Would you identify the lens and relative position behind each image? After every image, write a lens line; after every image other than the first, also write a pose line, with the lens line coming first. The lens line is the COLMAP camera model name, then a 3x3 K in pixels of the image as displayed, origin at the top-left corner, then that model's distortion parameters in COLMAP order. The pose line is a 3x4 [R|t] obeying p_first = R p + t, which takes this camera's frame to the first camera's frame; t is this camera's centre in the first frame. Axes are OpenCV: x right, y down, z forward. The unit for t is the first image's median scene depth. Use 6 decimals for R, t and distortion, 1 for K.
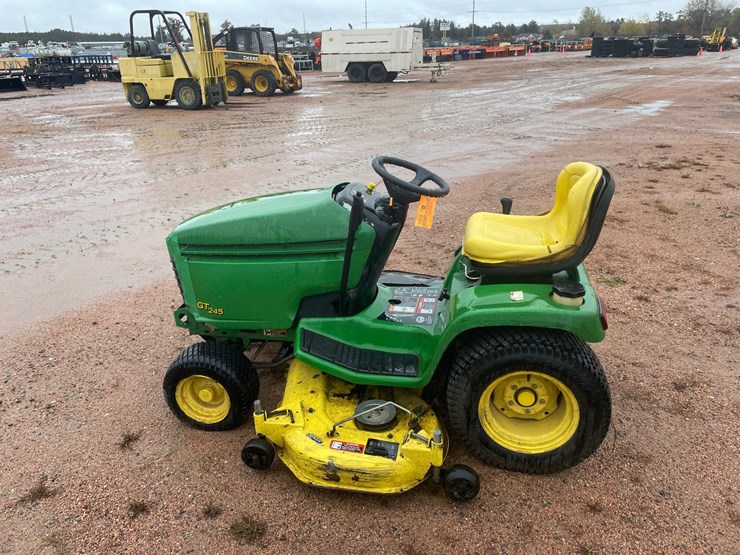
lens RADIAL K [[557.8, 0, 363.6], [0, 557.8, 274.4], [0, 0, 1]] dist [0.087323, -0.112411]
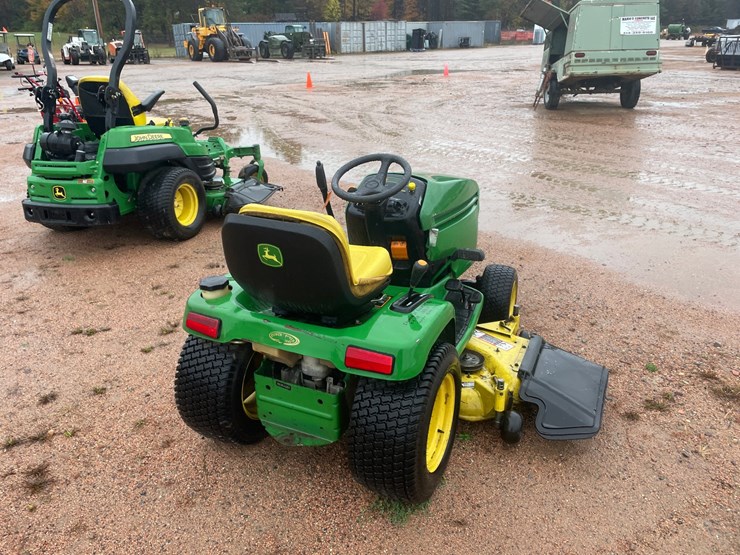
lens RADIAL K [[557.8, 0, 363.6], [0, 557.8, 274.4], [0, 0, 1]] dist [0.087323, -0.112411]
pose [[-0.232557, 0.402968, -0.885174, 0.914104], [-0.347144, 0.815787, 0.462583, -0.429308], [0.908520, 0.414860, -0.049829, 0.961137]]
